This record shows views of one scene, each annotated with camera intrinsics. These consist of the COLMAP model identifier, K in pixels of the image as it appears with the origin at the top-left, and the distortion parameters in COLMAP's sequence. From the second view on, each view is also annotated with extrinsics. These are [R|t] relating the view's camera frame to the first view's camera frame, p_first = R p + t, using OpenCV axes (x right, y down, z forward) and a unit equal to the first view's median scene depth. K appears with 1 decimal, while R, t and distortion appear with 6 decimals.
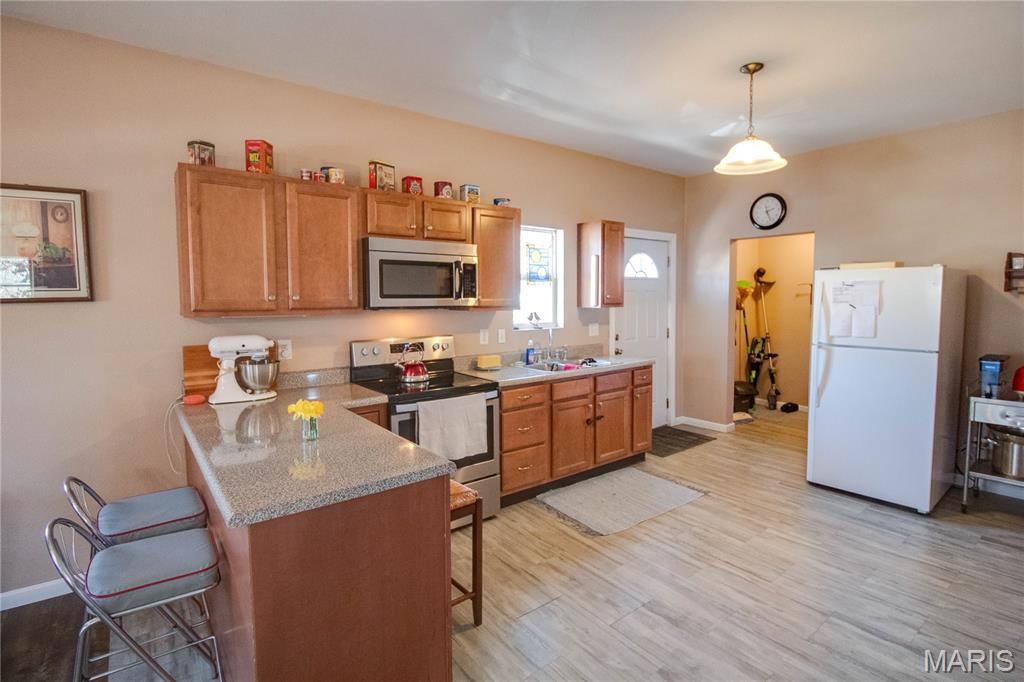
lens RADIAL K [[486.6, 0, 524.2], [0, 486.6, 329.6], [0, 0, 1]] dist [0.000016, -0.011595]
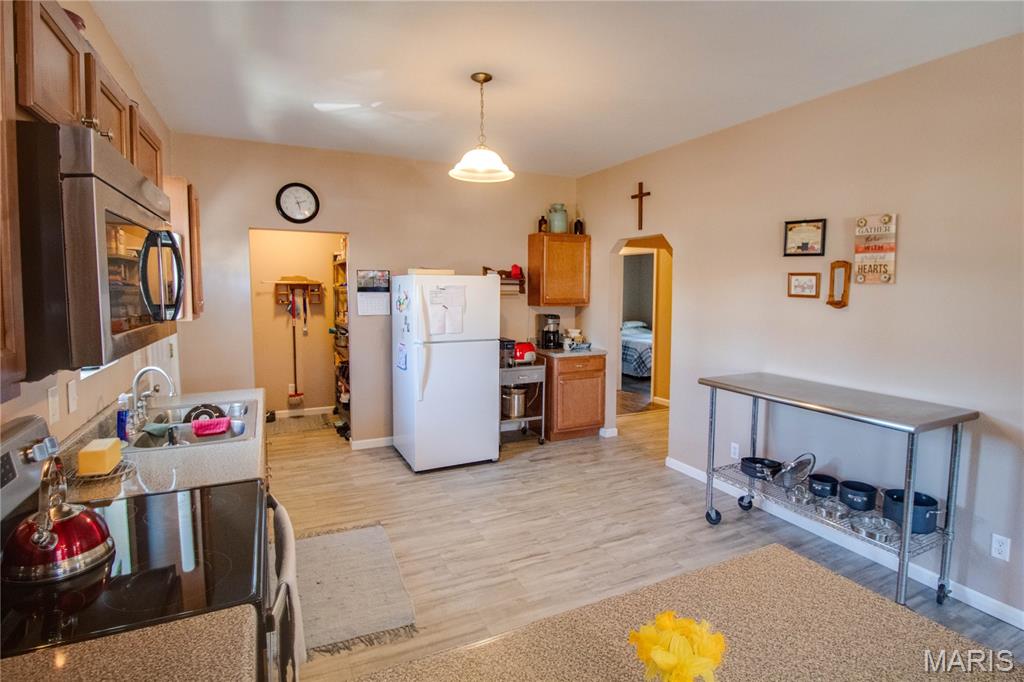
lens RADIAL K [[498.1, 0, 524.0], [0, 498.1, 326.6], [0, 0, 1]] dist [0.001101, -0.013728]
pose [[0.231086, -0.067641, 0.970579, -0.452548], [0.060383, 0.996654, 0.055081, -0.058194], [-0.971058, 0.045878, 0.234397, 0.562251]]
